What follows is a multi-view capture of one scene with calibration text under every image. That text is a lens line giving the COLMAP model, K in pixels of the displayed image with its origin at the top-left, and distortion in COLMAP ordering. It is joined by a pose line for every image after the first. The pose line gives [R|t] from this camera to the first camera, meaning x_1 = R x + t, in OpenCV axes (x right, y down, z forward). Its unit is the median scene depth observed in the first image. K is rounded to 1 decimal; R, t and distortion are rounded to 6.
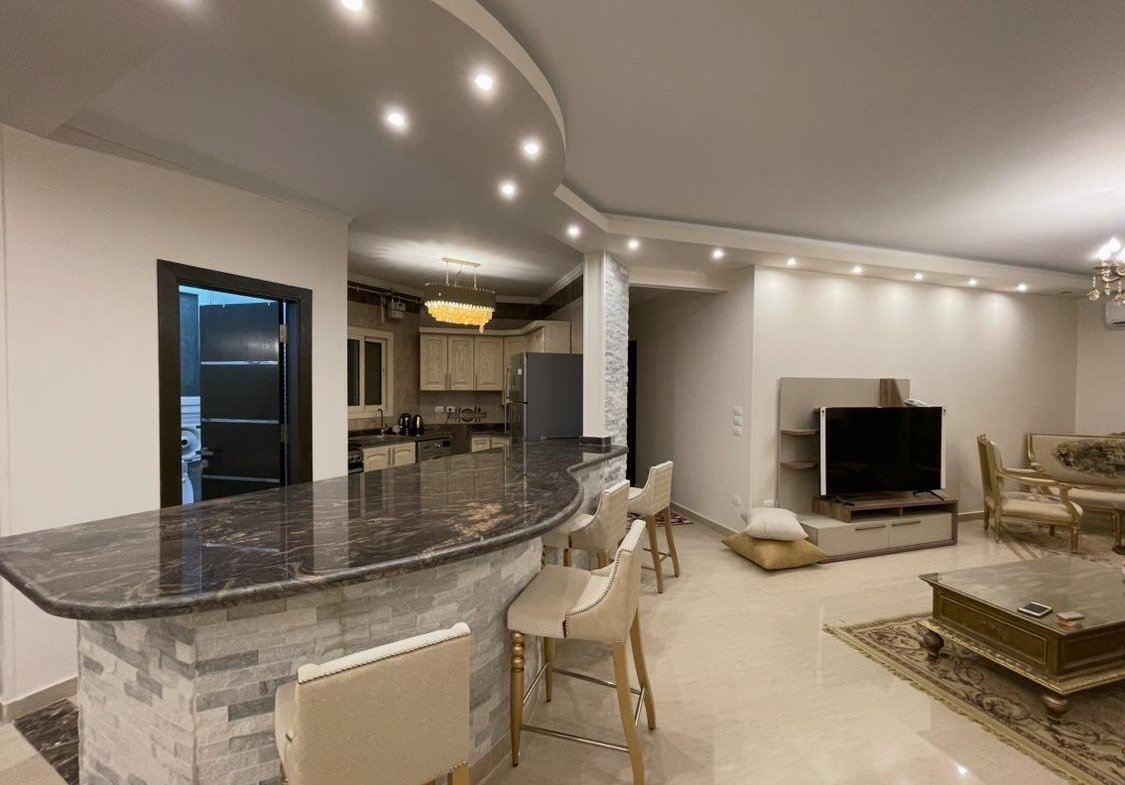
lens RADIAL K [[429.9, 0, 562.5], [0, 429.9, 392.5], [0, 0, 1]] dist [0.001150, 0.000166]
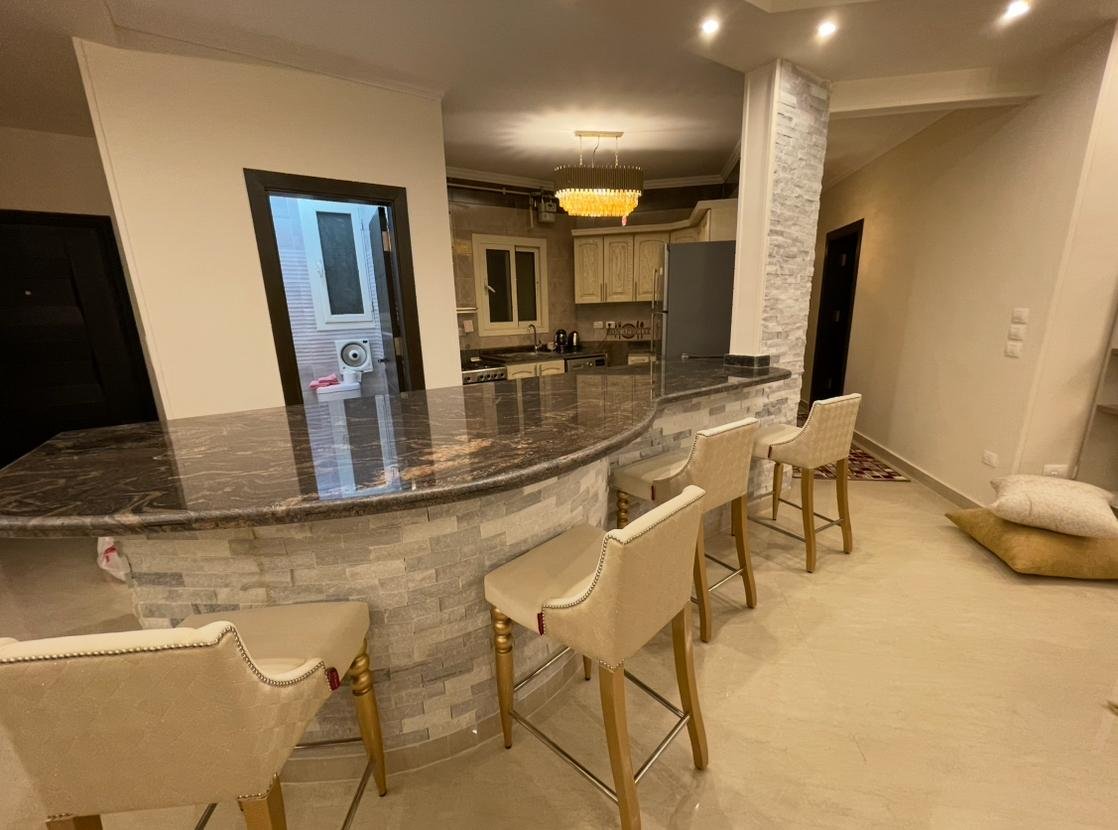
lens RADIAL K [[452.9, 0, 559.0], [0, 452.9, 415.0], [0, 0, 1]] dist [-0.003340, 0.000191]
pose [[0.902412, 0.069179, -0.425284, 0.115283], [0.029514, 0.974784, 0.221188, 0.021345], [0.429861, -0.212155, 0.877616, 0.158482]]
